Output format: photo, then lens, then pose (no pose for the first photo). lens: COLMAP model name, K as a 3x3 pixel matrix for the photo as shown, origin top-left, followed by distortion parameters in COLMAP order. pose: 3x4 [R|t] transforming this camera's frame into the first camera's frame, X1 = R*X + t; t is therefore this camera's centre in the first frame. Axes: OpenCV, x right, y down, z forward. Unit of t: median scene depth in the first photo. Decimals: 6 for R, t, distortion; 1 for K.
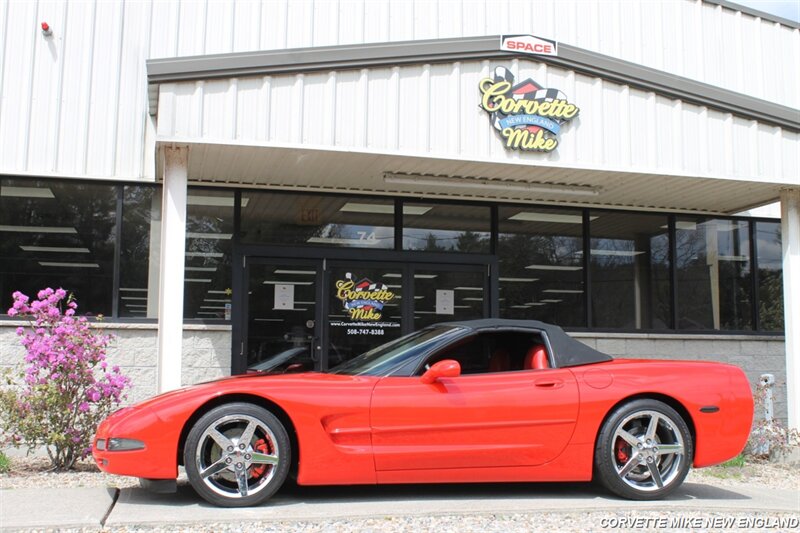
lens RADIAL K [[933.6, 0, 414.9], [0, 933.6, 260.4], [0, 0, 1]] dist [-0.062007, 0.000000]
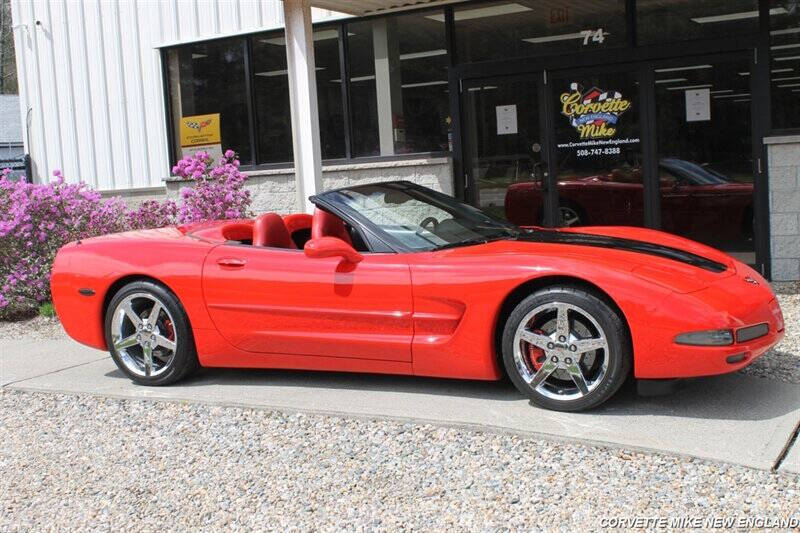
lens RADIAL K [[1013.2, 0, 407.4], [0, 1013.2, 268.0], [0, 0, 1]] dist [-0.055785, 0.000000]
pose [[0.721698, 0.017843, -0.691978, 0.470274], [0.149495, 0.972058, 0.180981, -0.012286], [0.675872, -0.234061, 0.698865, 0.234795]]
